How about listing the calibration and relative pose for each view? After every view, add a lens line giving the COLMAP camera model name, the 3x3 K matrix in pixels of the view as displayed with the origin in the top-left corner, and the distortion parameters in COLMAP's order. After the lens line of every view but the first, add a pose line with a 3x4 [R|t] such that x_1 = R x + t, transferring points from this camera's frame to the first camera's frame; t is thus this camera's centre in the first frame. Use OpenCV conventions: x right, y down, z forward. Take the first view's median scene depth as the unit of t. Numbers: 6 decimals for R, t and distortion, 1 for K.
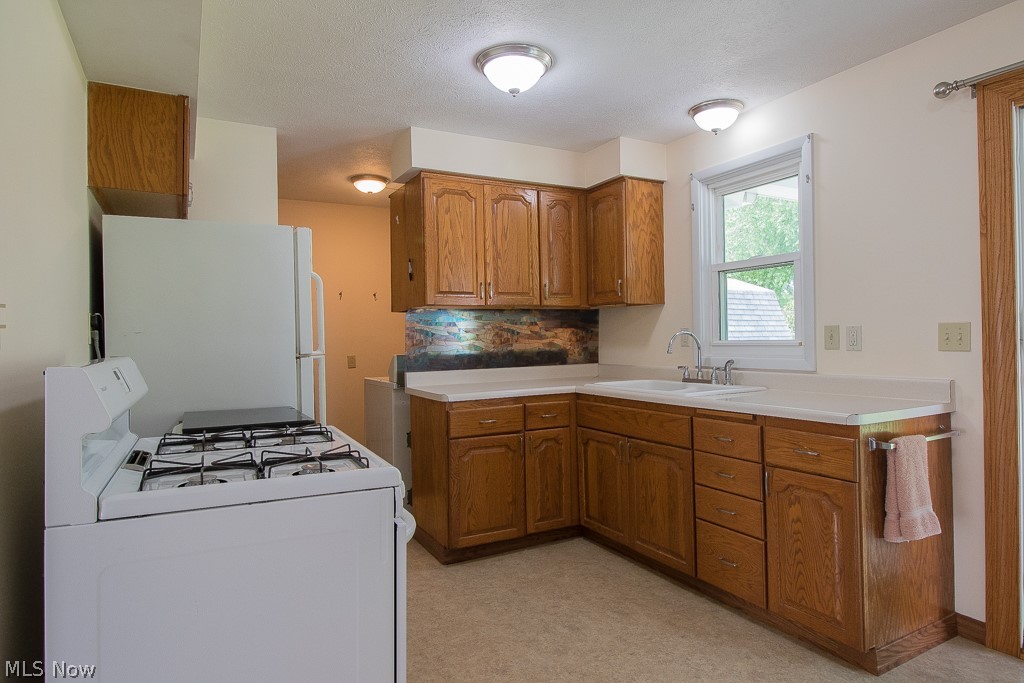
lens RADIAL K [[597.0, 0, 517.6], [0, 597.0, 335.2], [0, 0, 1]] dist [0.004778, -0.011098]
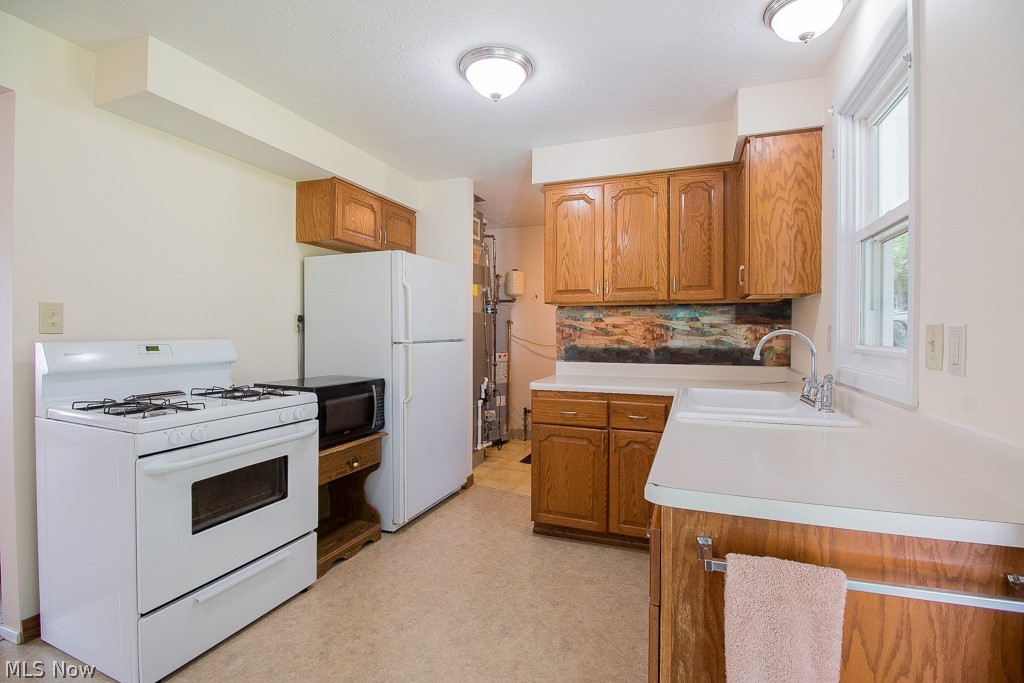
lens RADIAL K [[470.6, 0, 515.3], [0, 470.6, 335.5], [0, 0, 1]] dist [-0.001481, -0.011753]
pose [[0.654881, 0.026524, -0.755266, 0.487805], [-0.011920, 0.999622, 0.024770, -0.010356], [0.755638, -0.007219, 0.654950, 0.369414]]
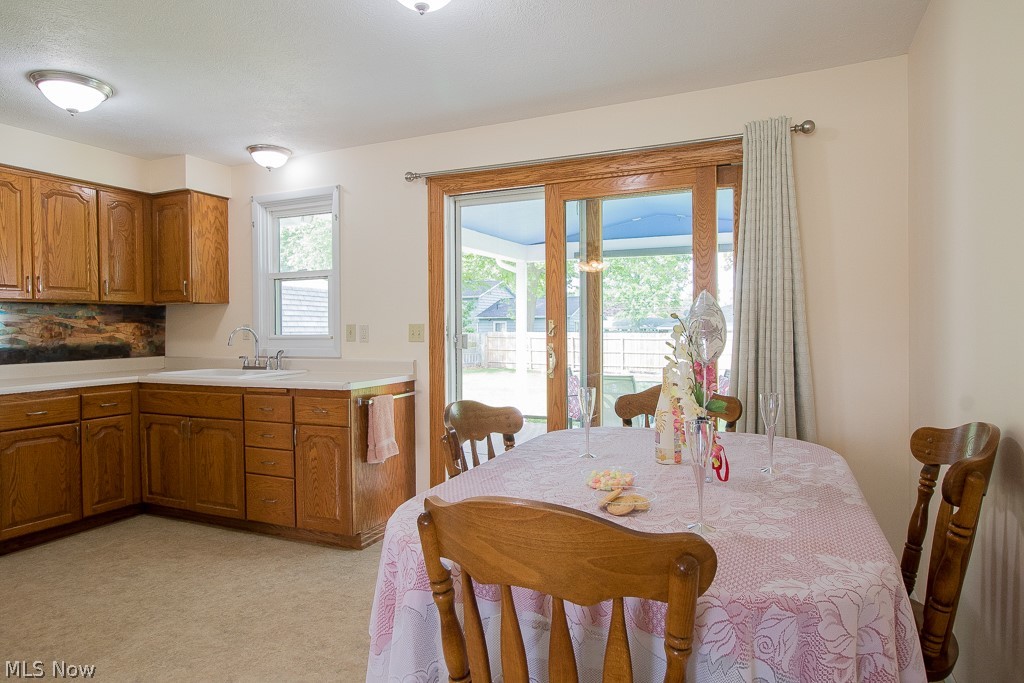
lens RADIAL K [[597.0, 0, 515.7], [0, 597.0, 334.2], [0, 0, 1]] dist [0.004778, -0.011098]
pose [[0.797694, 0.003155, 0.603055, -0.011155], [-0.007589, 0.999960, 0.004807, -0.002474], [-0.603015, -0.008411, 0.797685, -0.296191]]
